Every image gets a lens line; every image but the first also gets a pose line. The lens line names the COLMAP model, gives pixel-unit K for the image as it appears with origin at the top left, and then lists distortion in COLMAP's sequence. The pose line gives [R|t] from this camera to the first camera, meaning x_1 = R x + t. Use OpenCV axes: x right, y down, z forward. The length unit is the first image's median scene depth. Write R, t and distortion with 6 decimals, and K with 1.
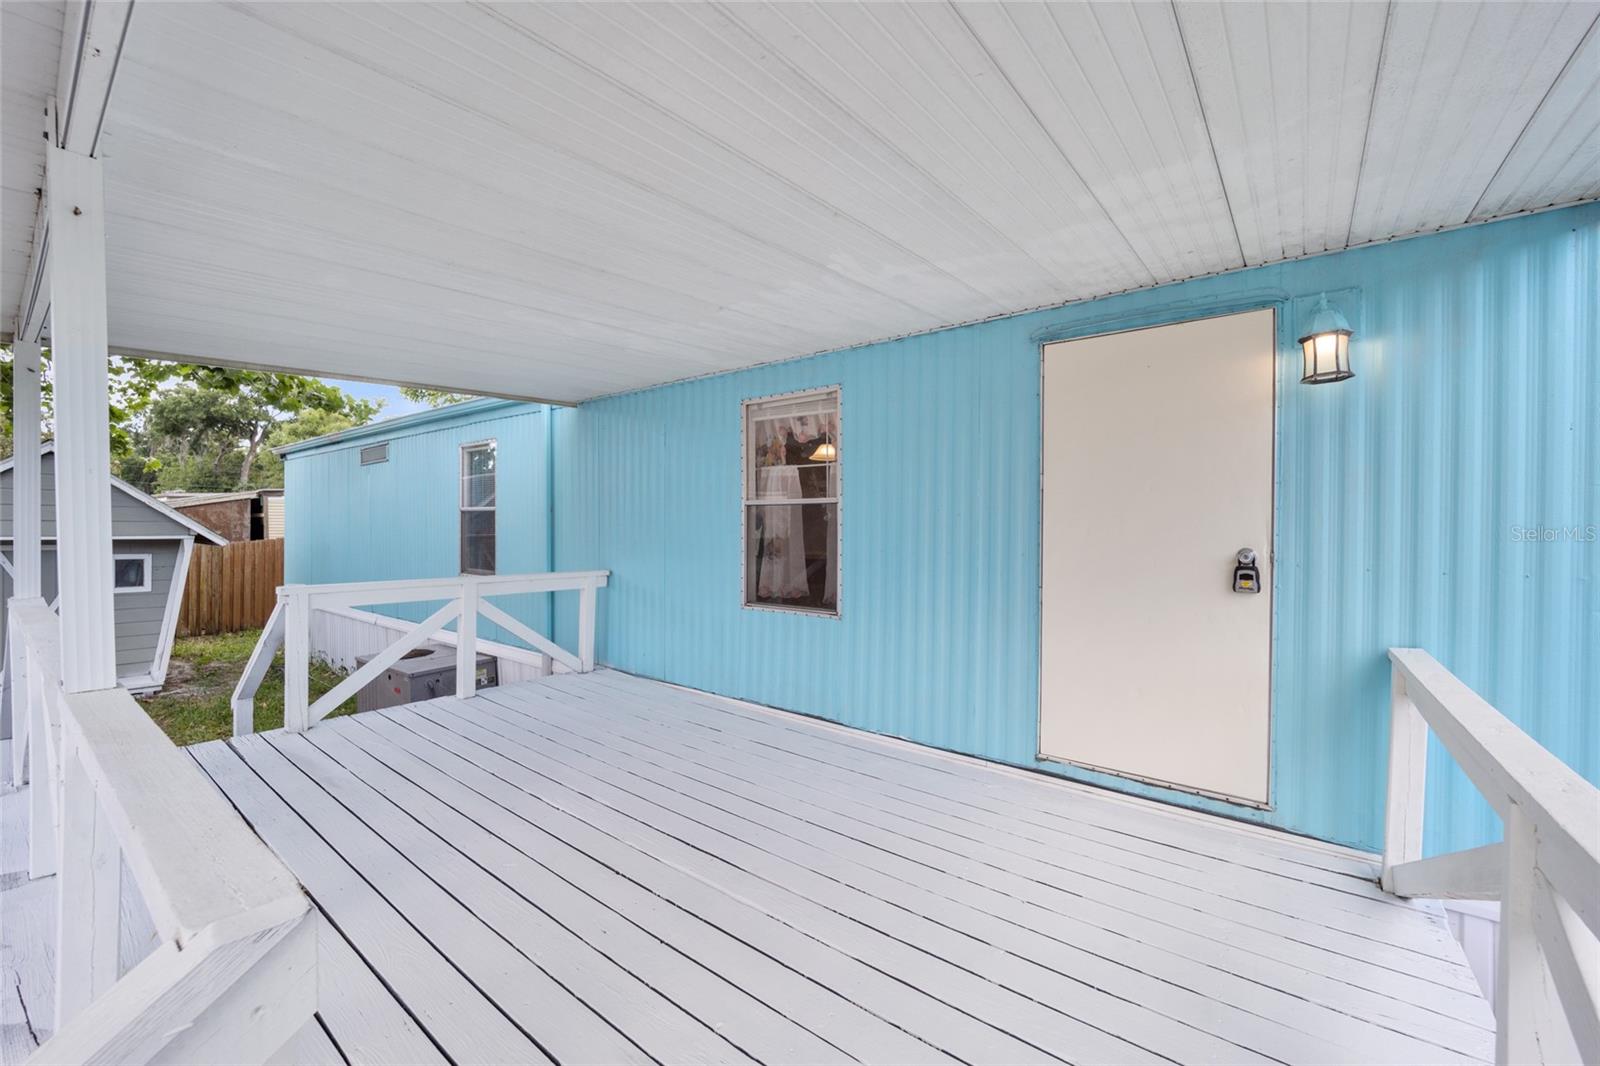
lens RADIAL K [[646.8, 0, 799.6], [0, 646.8, 529.6], [0, 0, 1]] dist [-0.001910, -0.002468]
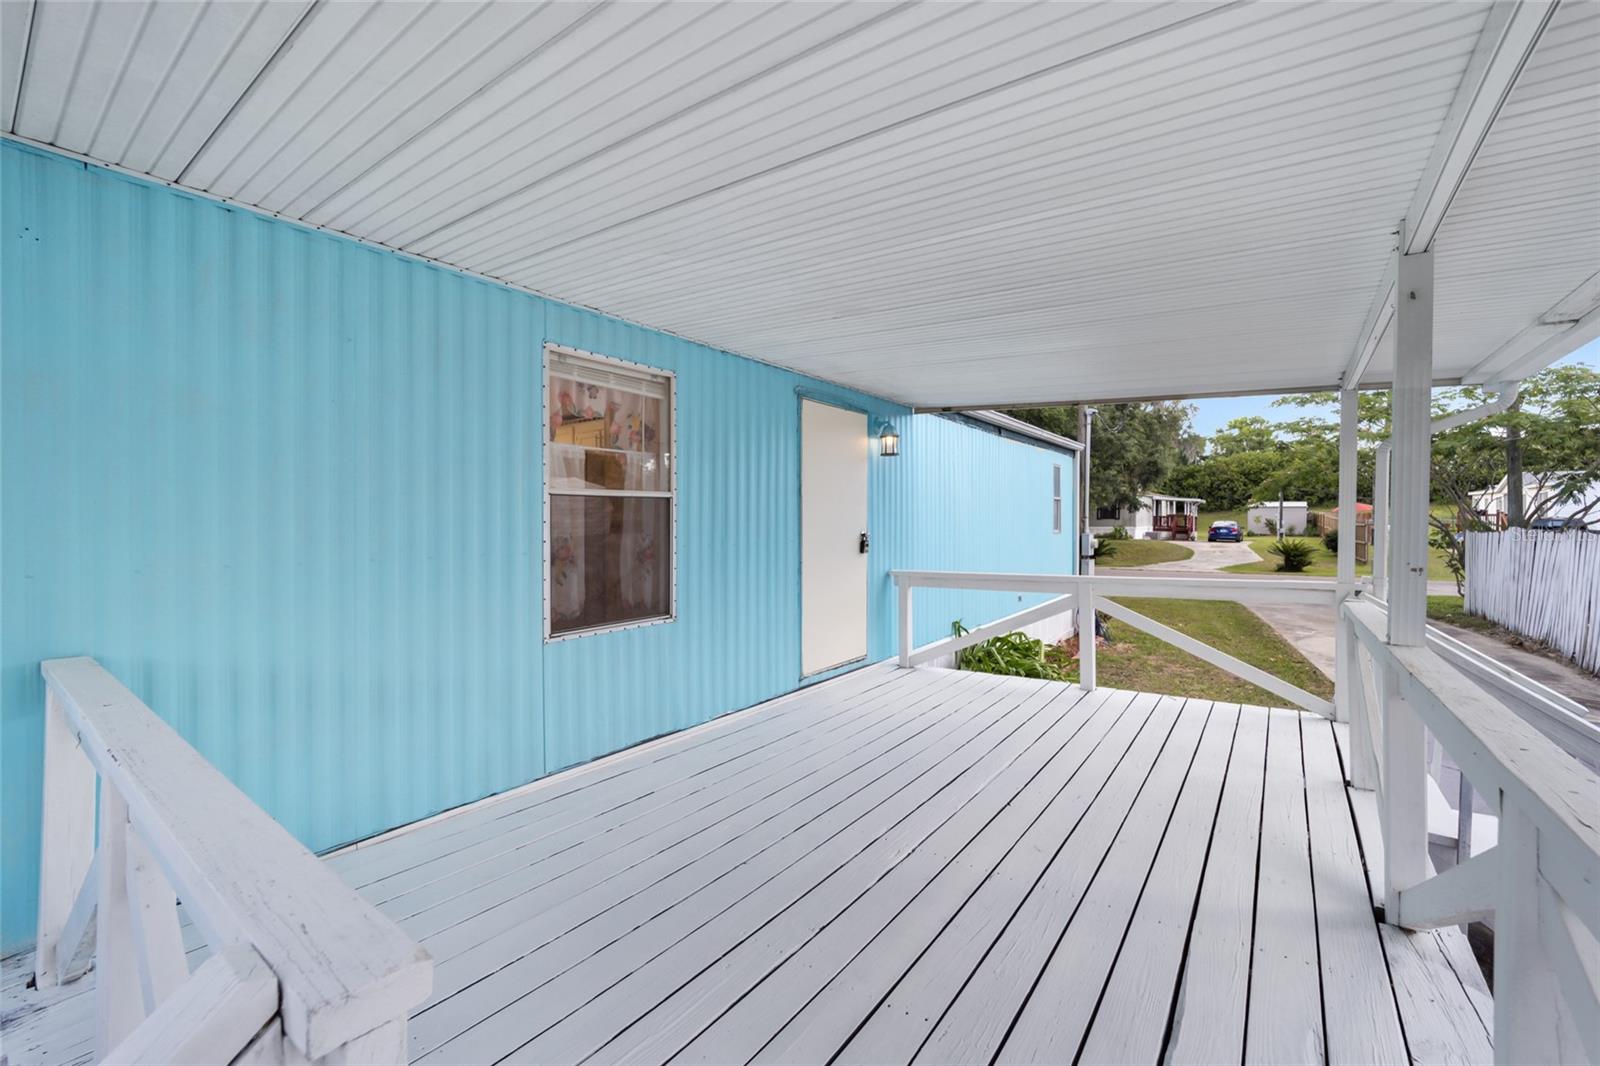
lens RADIAL K [[646.8, 0, 799.7], [0, 646.8, 524.2], [0, 0, 1]] dist [-0.001910, -0.002468]
pose [[-0.029164, -0.013100, 0.999489, -0.891199], [0.006023, 0.999894, 0.013281, -0.014626], [-0.999556, 0.006408, -0.029082, 0.851255]]
